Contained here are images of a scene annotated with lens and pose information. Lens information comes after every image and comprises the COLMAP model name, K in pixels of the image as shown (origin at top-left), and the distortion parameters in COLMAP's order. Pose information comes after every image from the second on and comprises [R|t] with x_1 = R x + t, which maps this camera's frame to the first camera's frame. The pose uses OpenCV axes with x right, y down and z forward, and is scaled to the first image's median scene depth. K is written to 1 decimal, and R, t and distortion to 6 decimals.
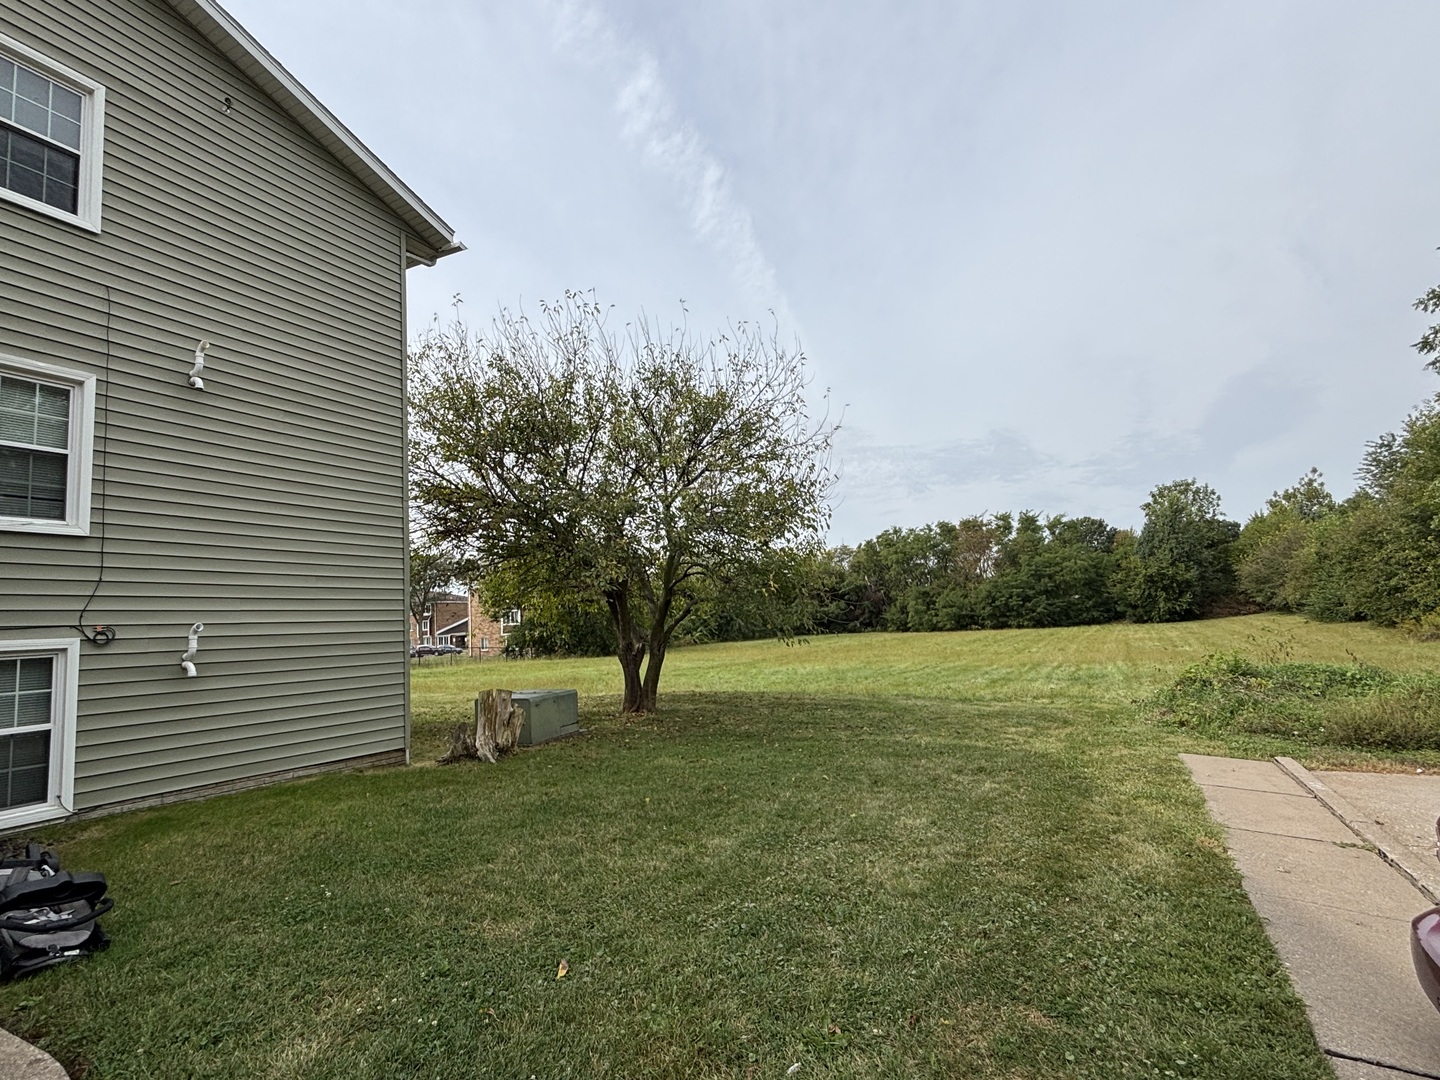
lens RADIAL K [[759.9, 0, 720.0], [0, 759.9, 540.0], [0, 0, 1]] dist [-0.002203, 0.000454]
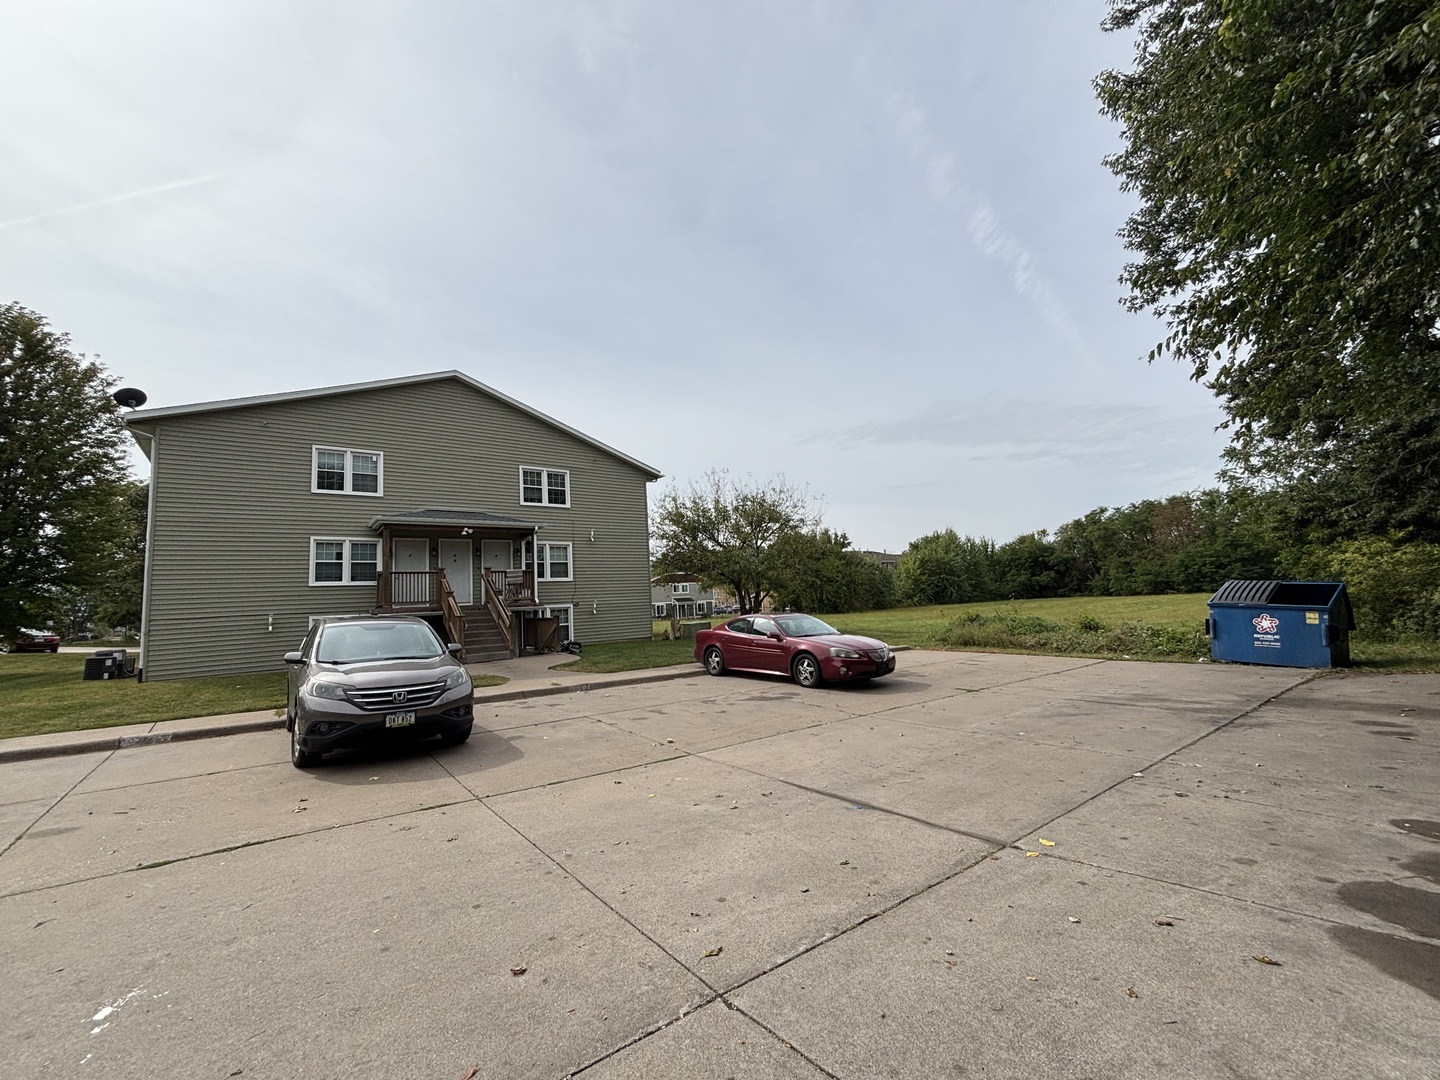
lens RADIAL K [[600.3, 0, 720.0], [0, 600.3, 540.0], [0, 0, 1]] dist [0.014420, 0.000050]
pose [[0.908226, -0.048275, -0.415686, 0.100941], [0.058856, 0.998186, 0.012673, -0.017110], [0.414321, -0.035976, 0.909420, -0.130108]]
